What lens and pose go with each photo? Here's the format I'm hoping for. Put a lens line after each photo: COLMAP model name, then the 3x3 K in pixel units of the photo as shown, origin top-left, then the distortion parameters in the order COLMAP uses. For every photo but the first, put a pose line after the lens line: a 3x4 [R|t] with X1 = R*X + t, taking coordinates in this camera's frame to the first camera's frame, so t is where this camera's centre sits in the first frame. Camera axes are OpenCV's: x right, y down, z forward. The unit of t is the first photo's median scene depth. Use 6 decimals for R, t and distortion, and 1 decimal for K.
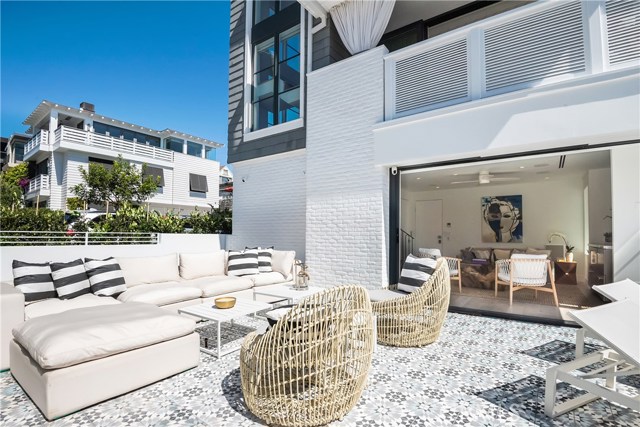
lens RADIAL K [[308.5, 0, 306.5], [0, 308.5, 229.4], [0, 0, 1]] dist [-0.018218, -0.003113]
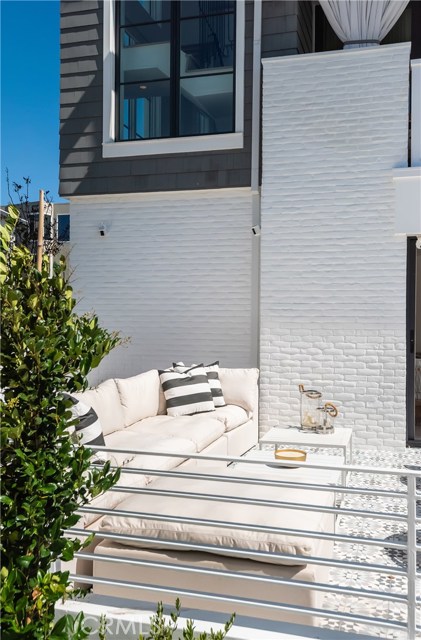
lens RADIAL K [[617.8, 0, 217.4], [0, 617.8, 317.9], [0, 0, 1]] dist [0.038479, 0.000000]
pose [[0.936218, 0.004428, 0.351392, -0.423353], [-0.010285, 0.999838, 0.014801, -0.034532], [-0.351270, -0.017471, 0.936111, -0.058612]]
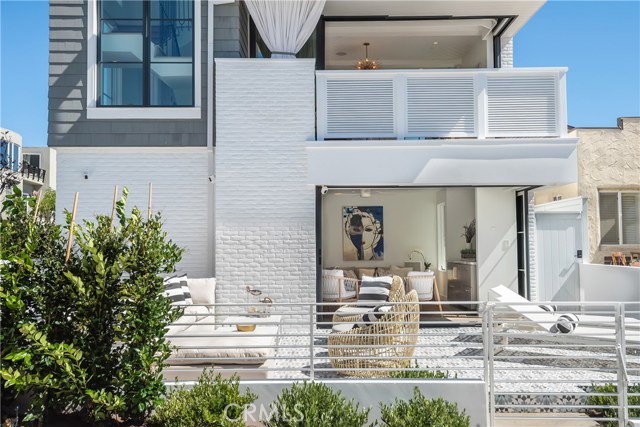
lens RADIAL K [[617.8, 0, 322.5], [0, 617.8, 213.4], [0, 0, 1]] dist [0.038479, 0.000000]
pose [[0.794202, 0.021966, 0.607257, -0.663777], [0.000477, 0.999324, -0.036772, -0.033239], [-0.607654, 0.029494, 0.793654, -0.401083]]
